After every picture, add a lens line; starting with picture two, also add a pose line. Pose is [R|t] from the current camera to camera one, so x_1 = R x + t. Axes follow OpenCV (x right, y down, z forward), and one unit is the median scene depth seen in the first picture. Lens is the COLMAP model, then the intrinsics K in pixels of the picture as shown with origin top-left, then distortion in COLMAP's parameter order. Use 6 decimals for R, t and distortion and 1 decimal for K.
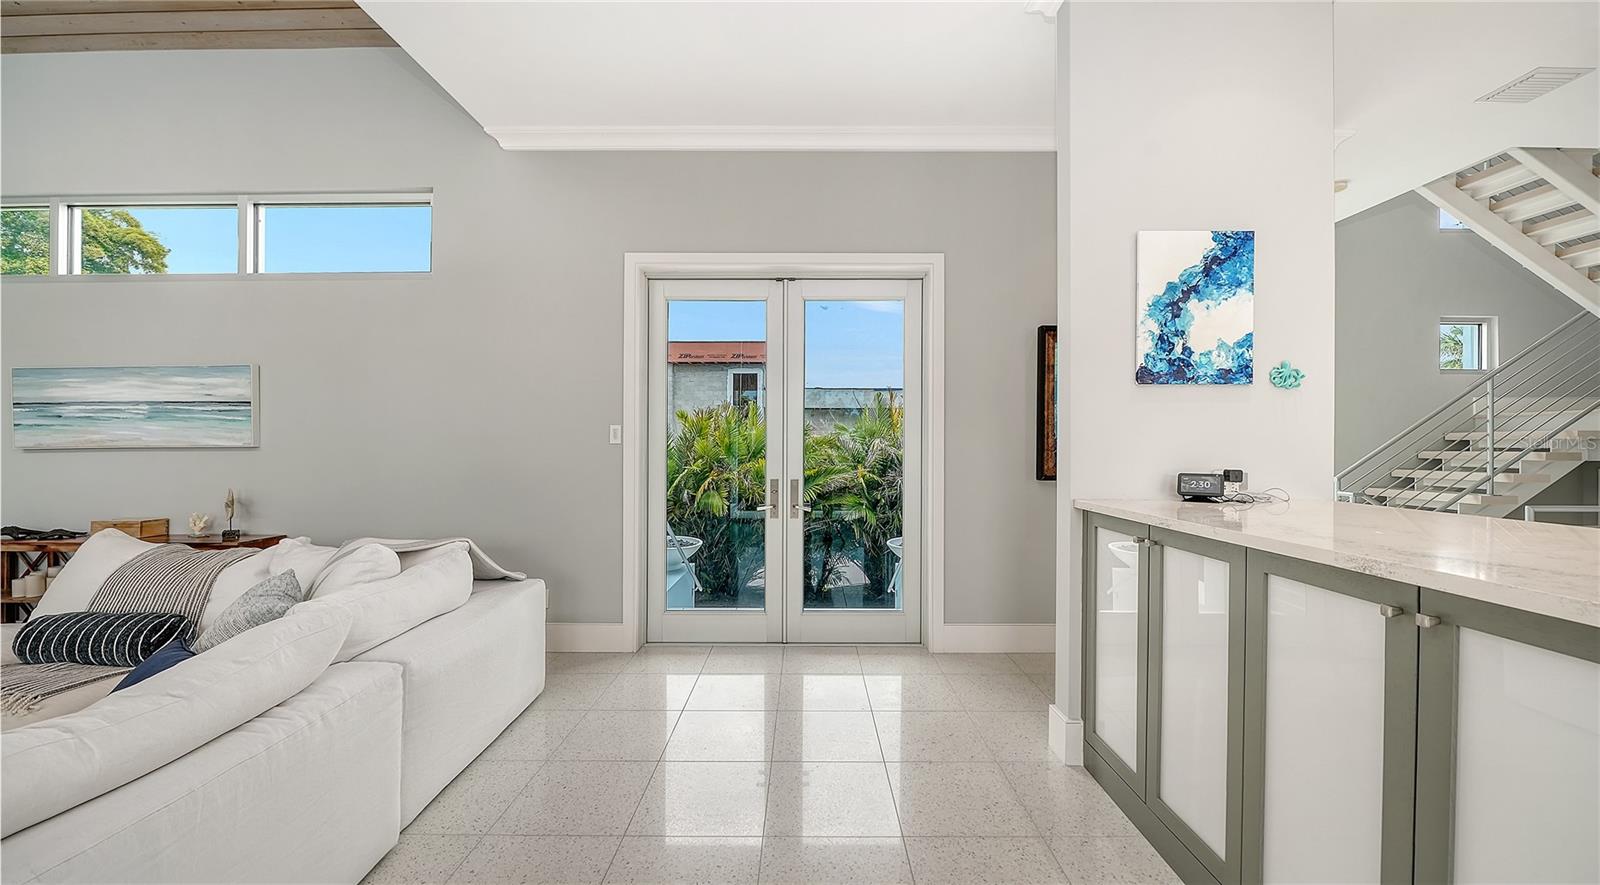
lens RADIAL K [[589.1, 0, 792.3], [0, 589.1, 446.1], [0, 0, 1]] dist [-0.011820, 0.000671]
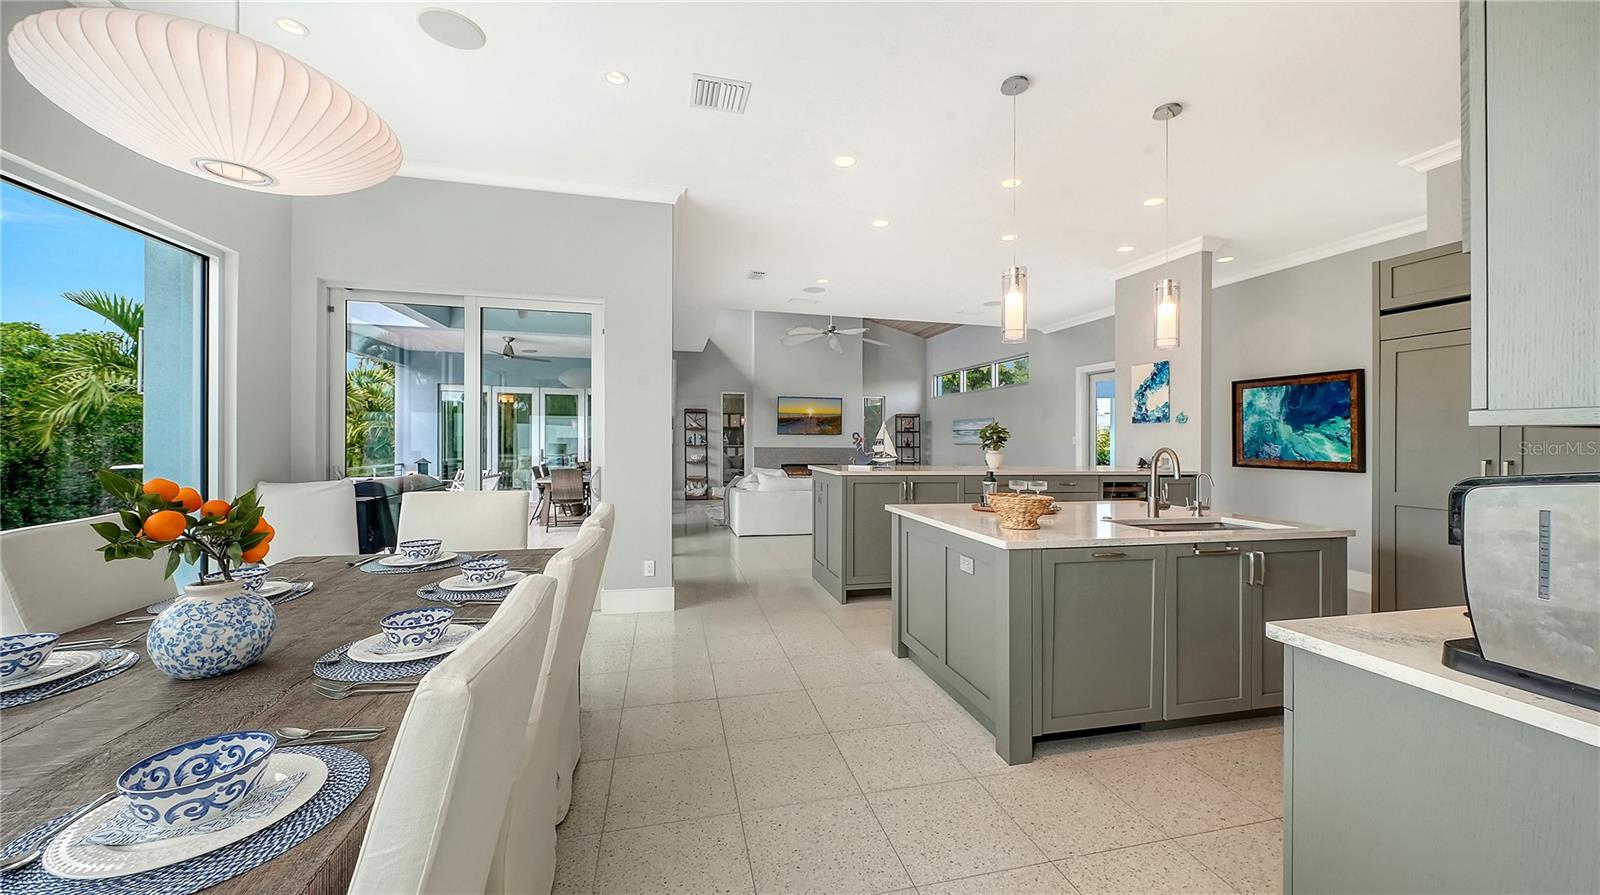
lens RADIAL K [[570.2, 0, 795.7], [0, 570.2, 432.7], [0, 0, 1]] dist [-0.002165, -0.000573]
pose [[0.227101, -0.012647, -0.973789, 2.762933], [-0.009256, 0.999842, -0.015144, -0.011014], [0.973827, 0.012452, 0.226948, -1.074717]]
